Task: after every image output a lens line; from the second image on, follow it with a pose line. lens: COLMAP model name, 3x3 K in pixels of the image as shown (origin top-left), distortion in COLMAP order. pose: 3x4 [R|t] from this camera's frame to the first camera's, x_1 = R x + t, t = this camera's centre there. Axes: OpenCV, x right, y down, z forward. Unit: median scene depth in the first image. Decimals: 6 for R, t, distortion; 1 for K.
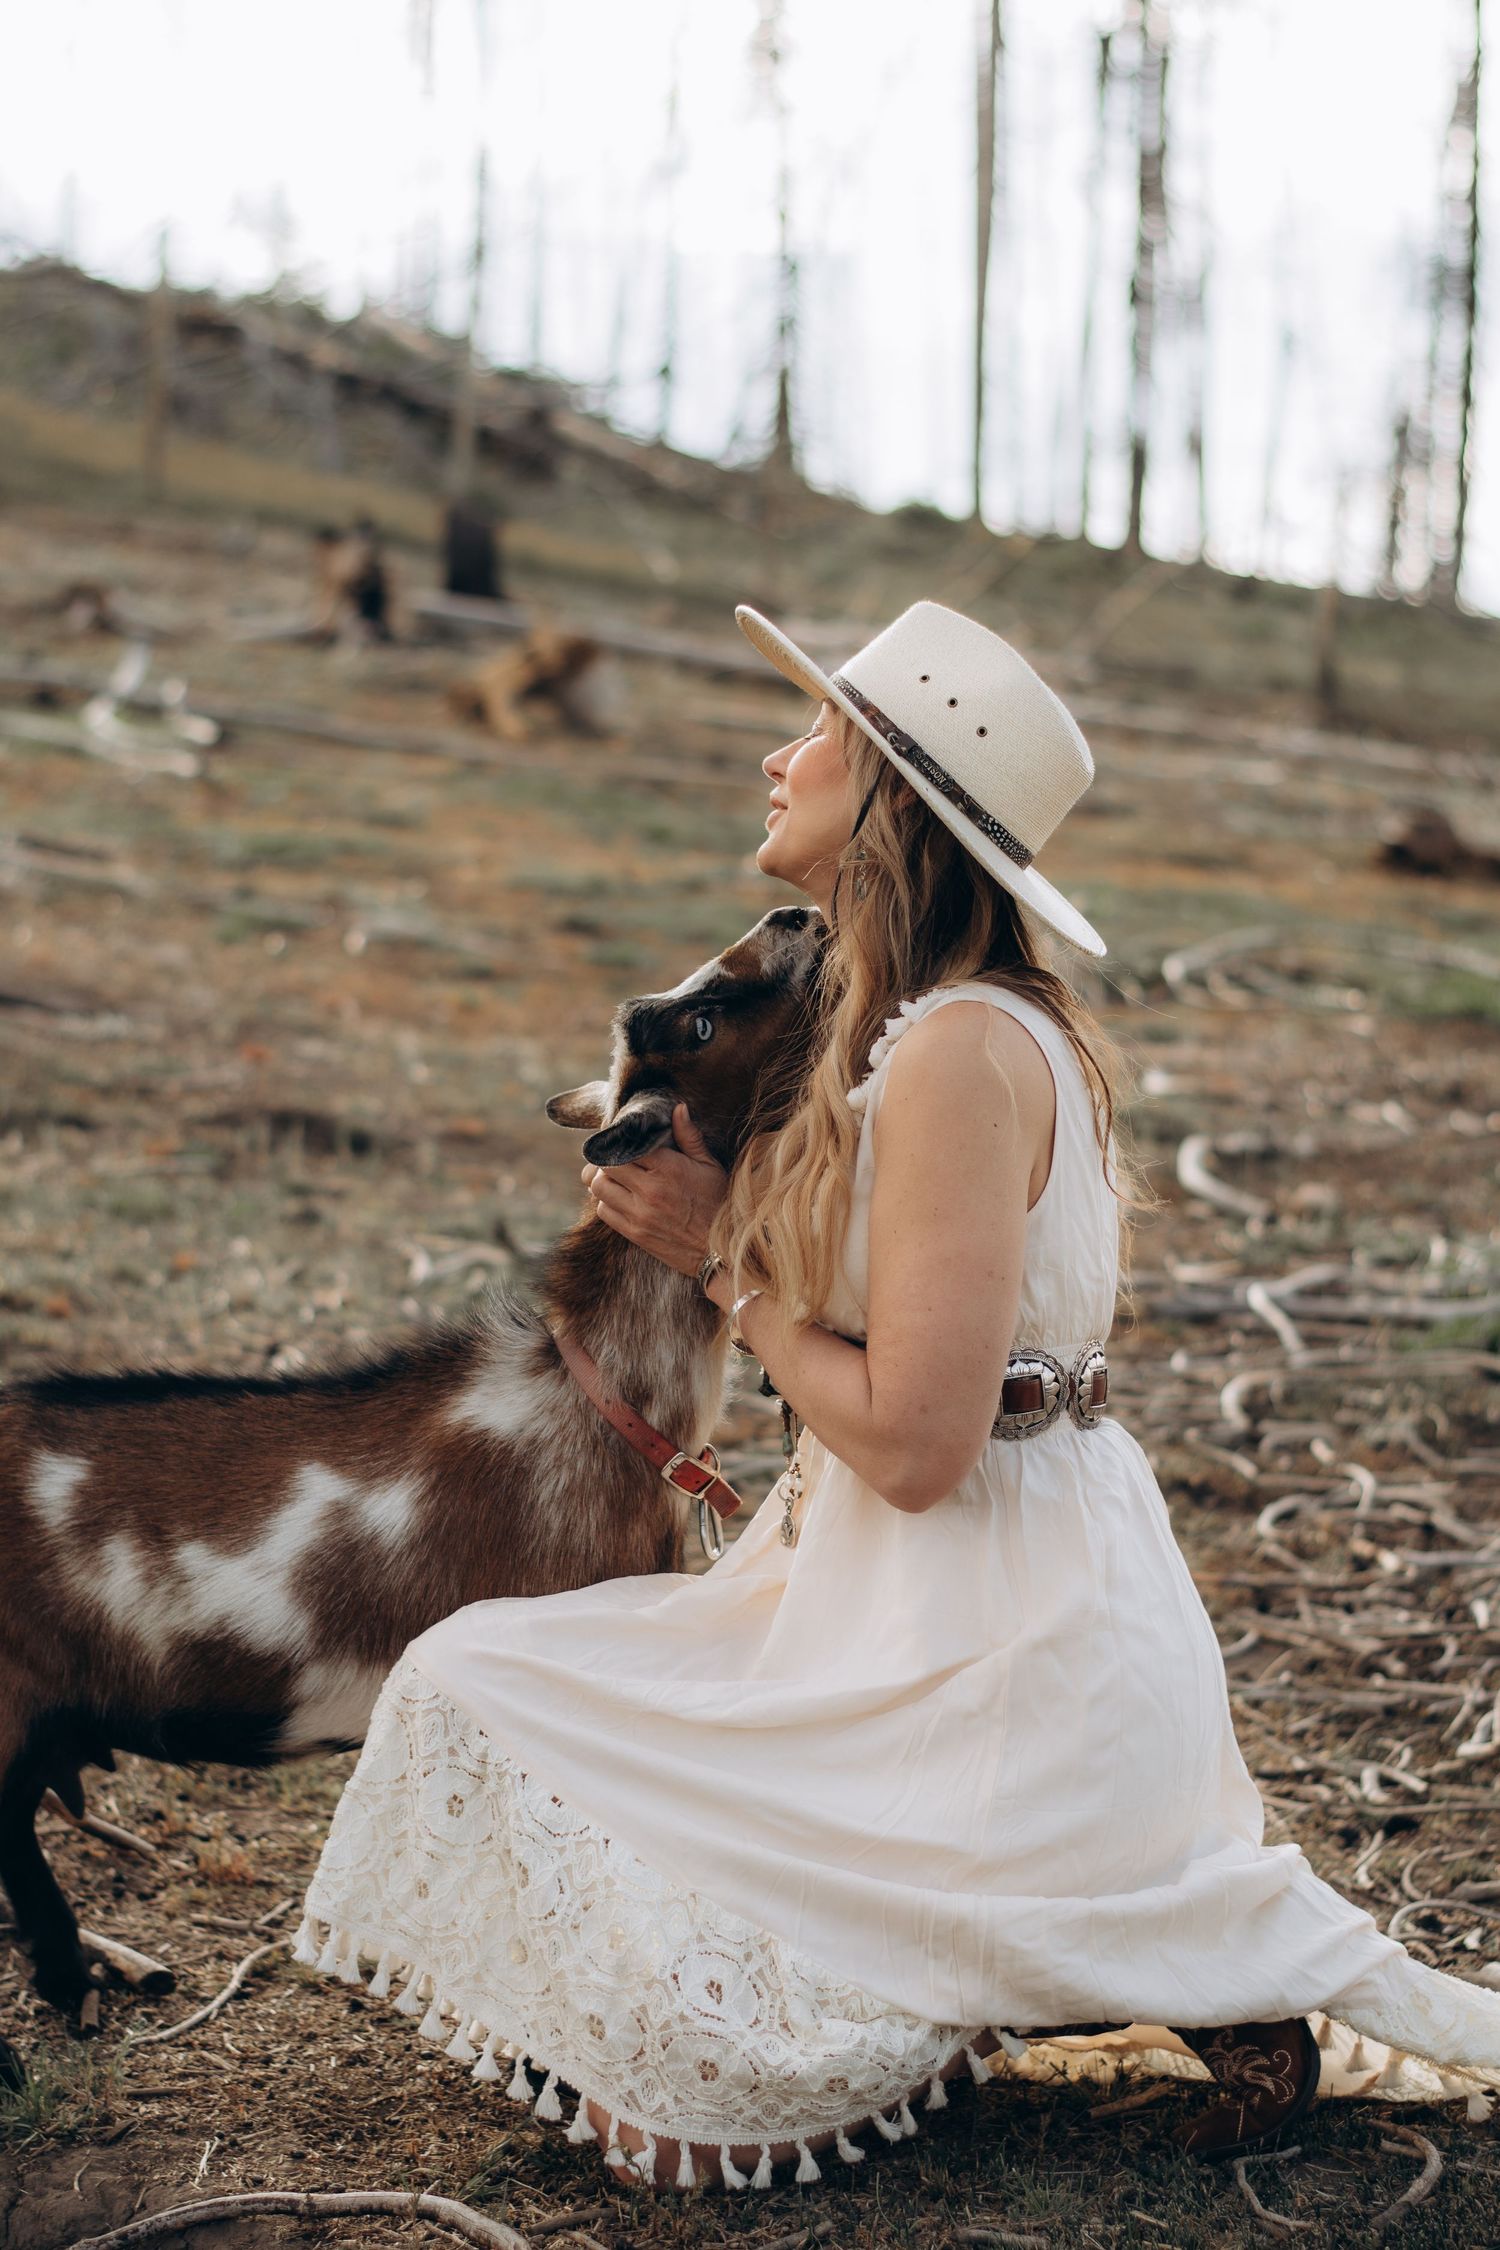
lens RADIAL K [[5036.6, 0, 750.0], [0, 5036.6, 1125.0], [0, 0, 1]] dist [0.211908, -1.373951]
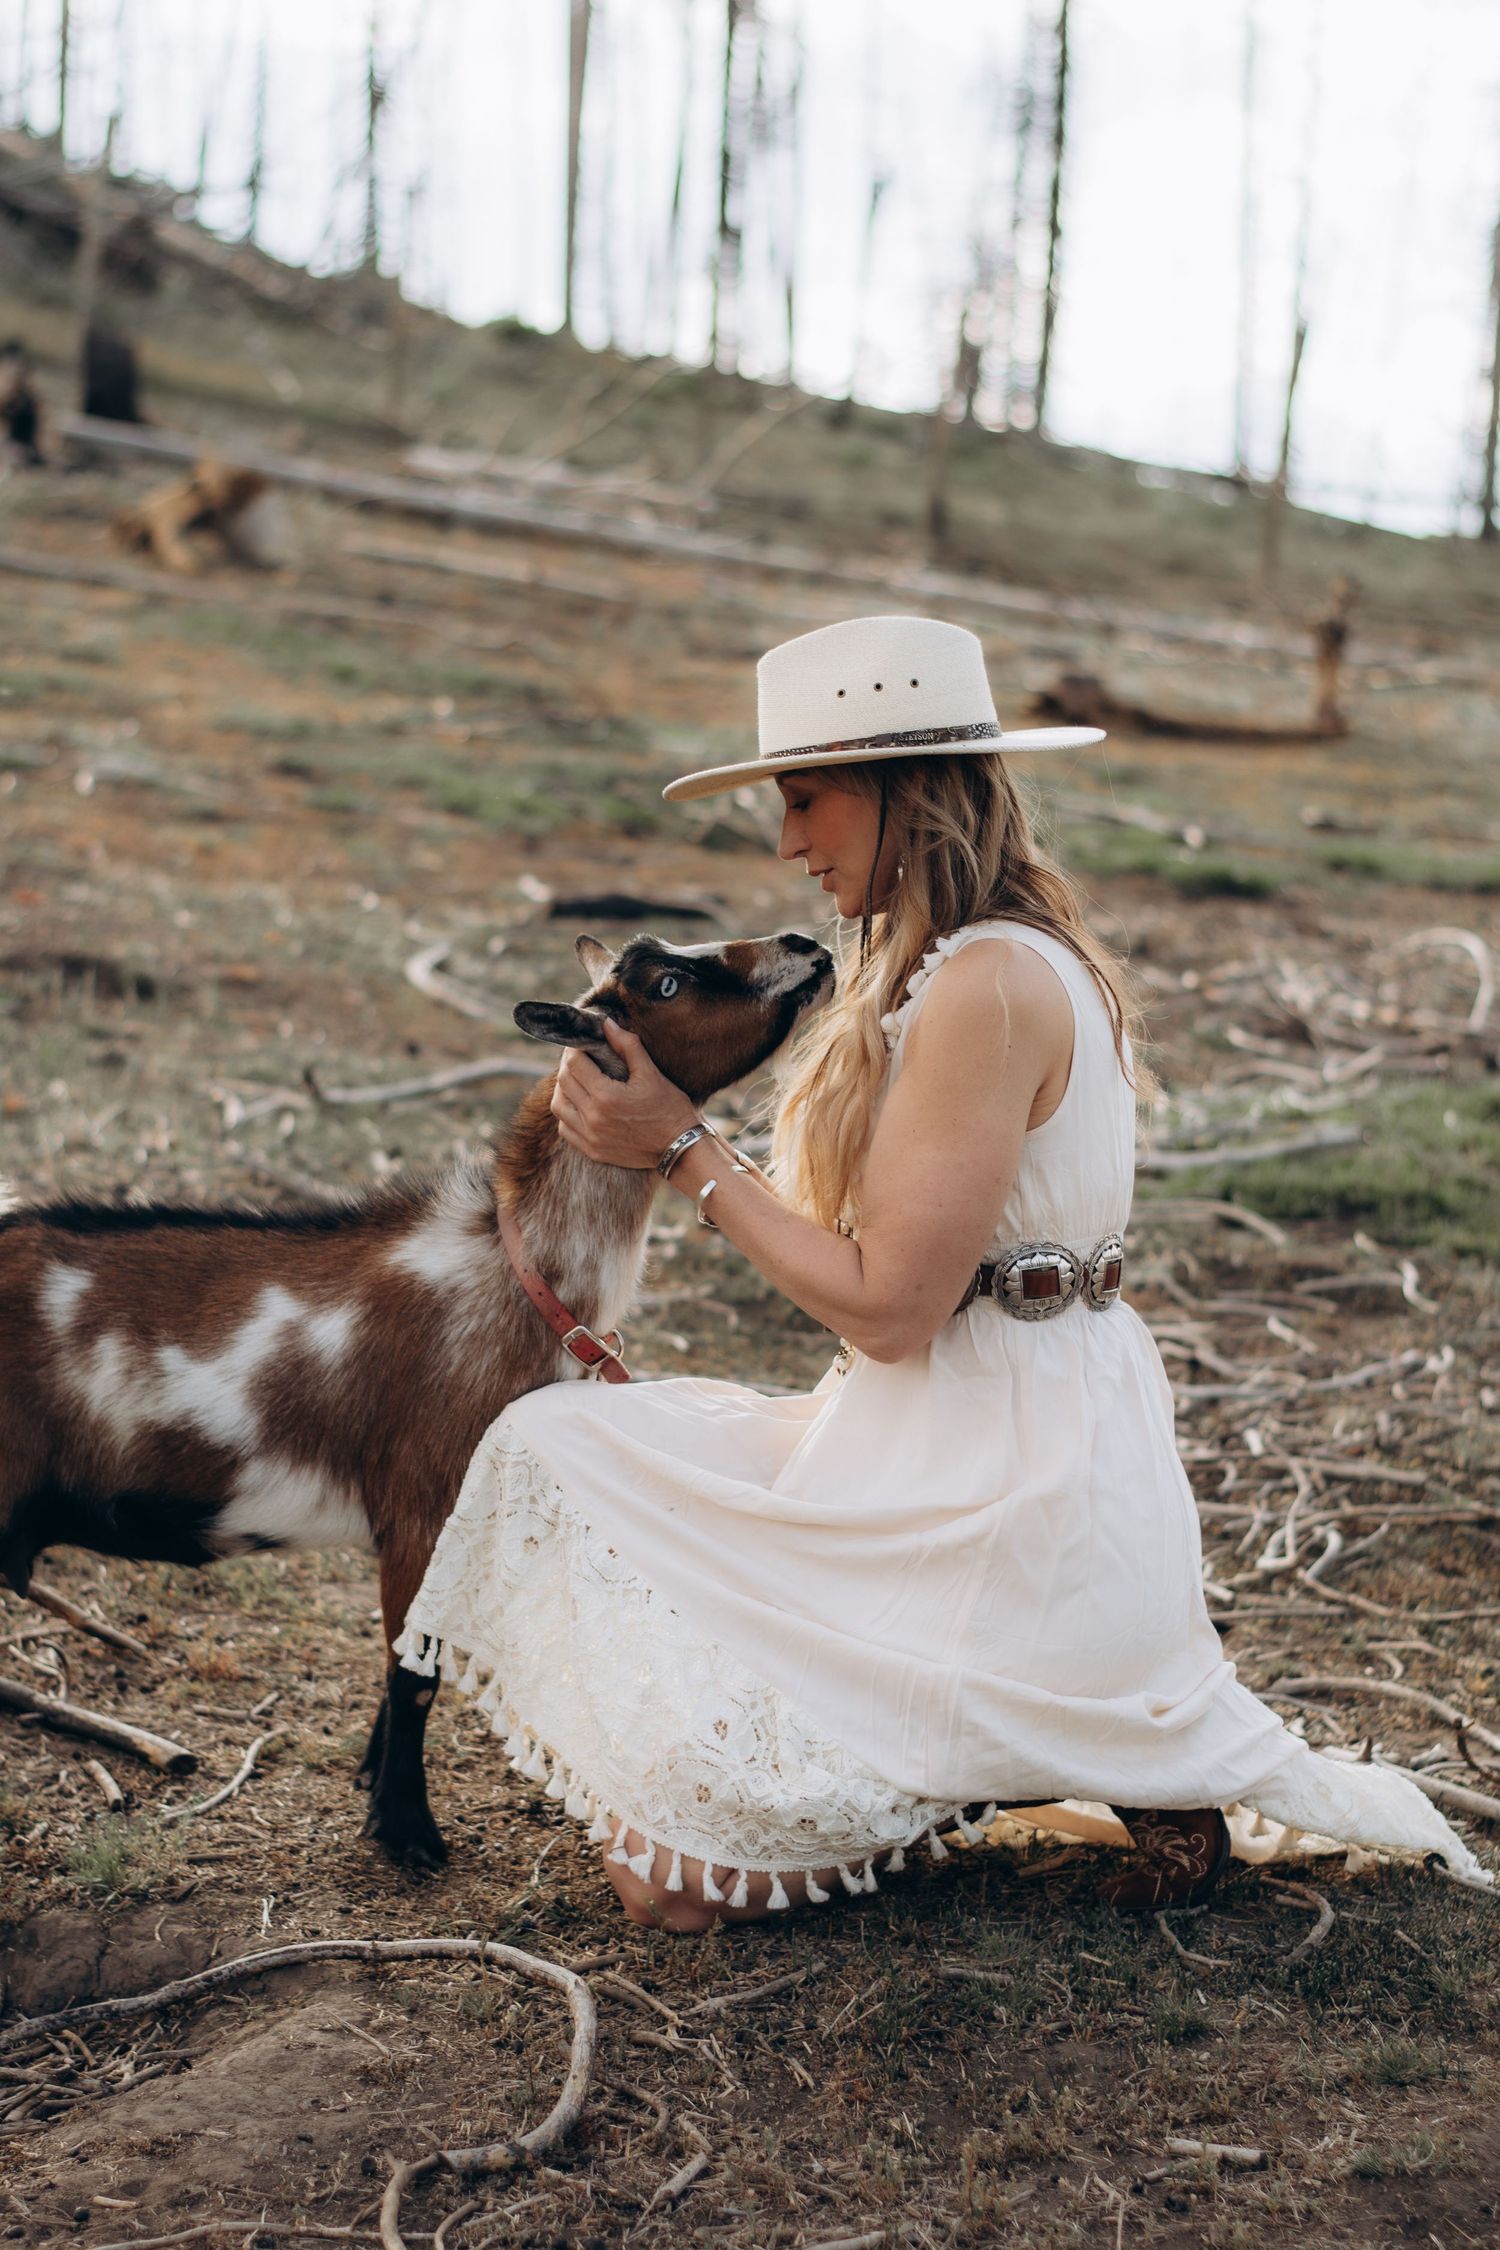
lens RADIAL K [[5036.6, 0, 750.0], [0, 5036.6, 1125.0], [0, 0, 1]] dist [0.211908, -1.373951]
pose [[0.996056, 0.010993, 0.088040, -0.070583], [-0.014329, 0.999200, 0.037348, -0.014555], [-0.087559, -0.038462, 0.995417, -0.107144]]
